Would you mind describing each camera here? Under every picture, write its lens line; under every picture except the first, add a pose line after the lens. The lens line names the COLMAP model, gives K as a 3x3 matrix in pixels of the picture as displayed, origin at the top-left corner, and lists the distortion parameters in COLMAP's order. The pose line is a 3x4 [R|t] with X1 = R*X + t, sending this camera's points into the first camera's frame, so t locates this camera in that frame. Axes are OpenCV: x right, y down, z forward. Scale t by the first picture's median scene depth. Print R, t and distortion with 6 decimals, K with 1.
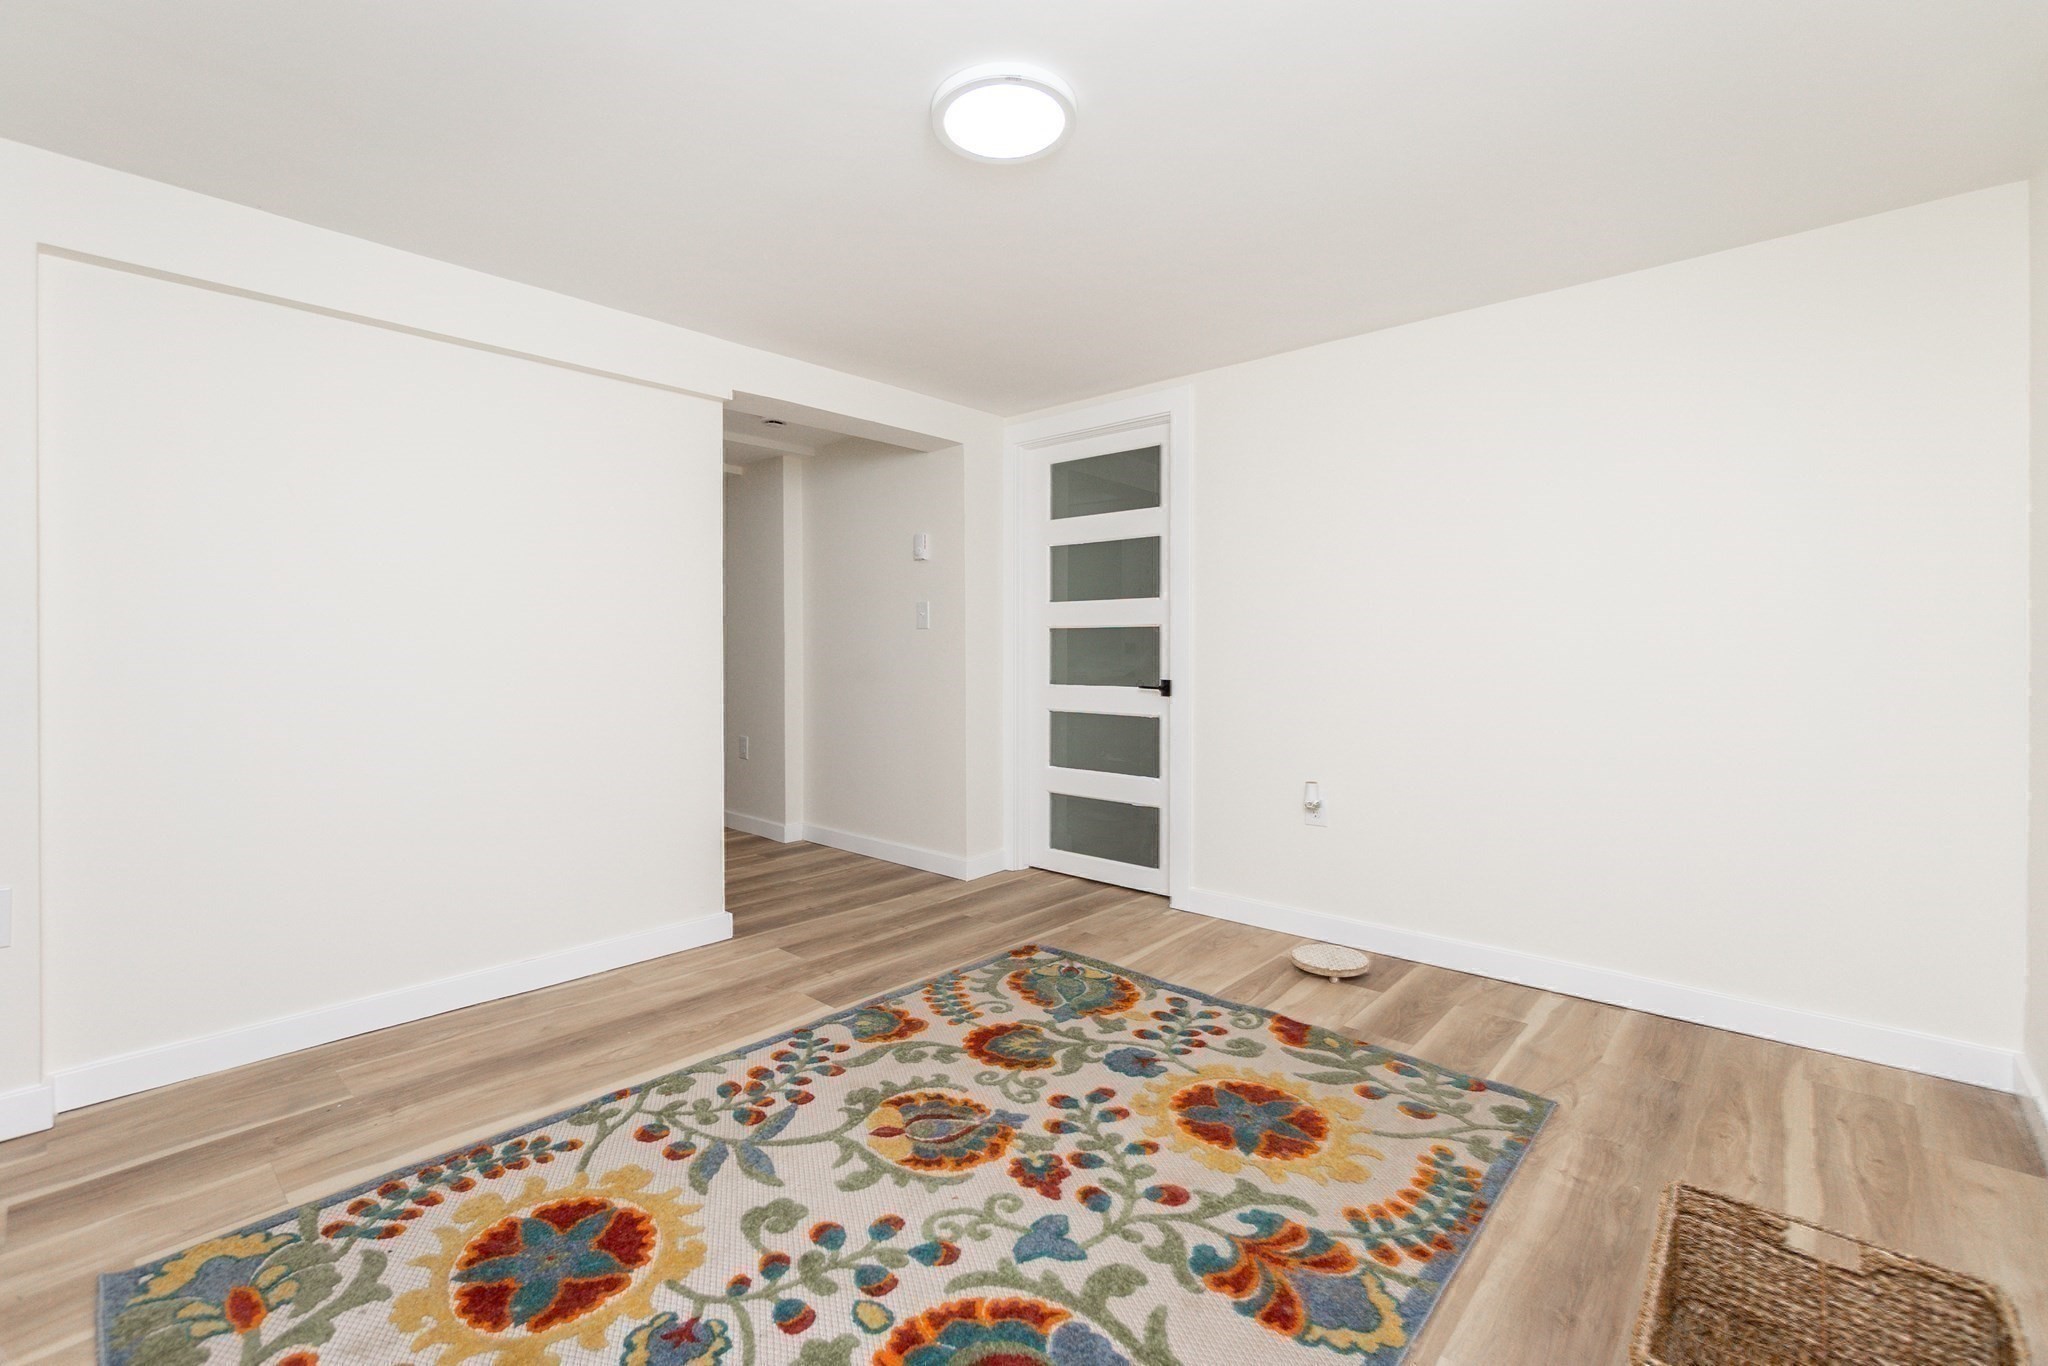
lens RADIAL K [[888.5, 0, 1022.4], [0, 888.5, 674.4], [0, 0, 1]] dist [-0.003040, 0.000696]
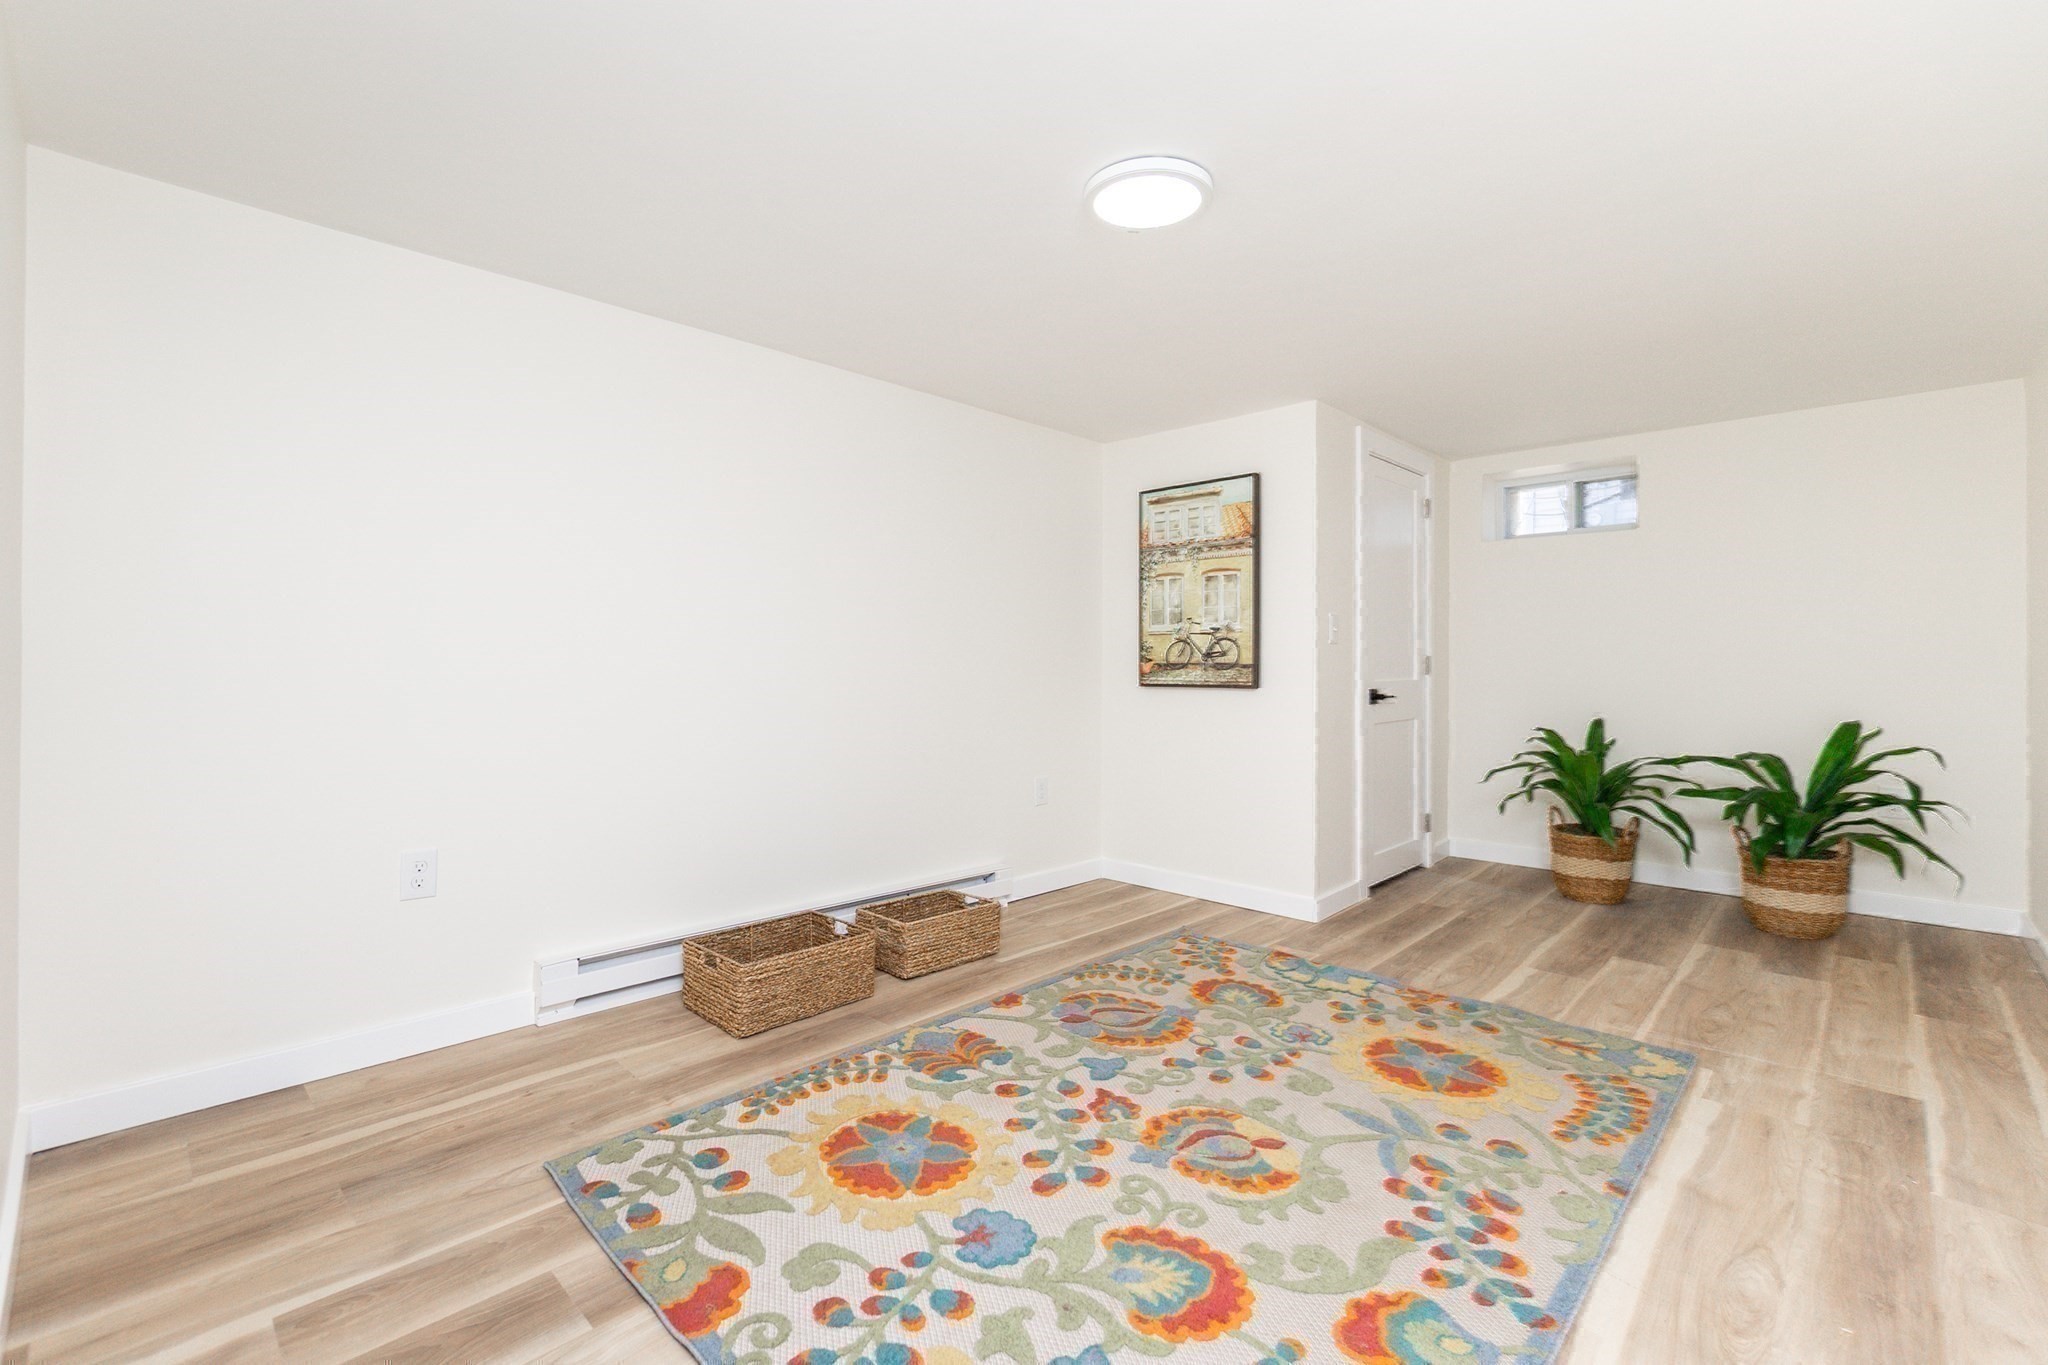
lens RADIAL K [[888.5, 0, 1025.2], [0, 888.5, 674.6], [0, 0, 1]] dist [-0.003040, 0.000696]
pose [[-0.999366, -0.002506, 0.035519, 0.085918], [-0.000999, 0.999102, 0.042361, -0.055430], [-0.035593, 0.042299, -0.998471, 1.924955]]
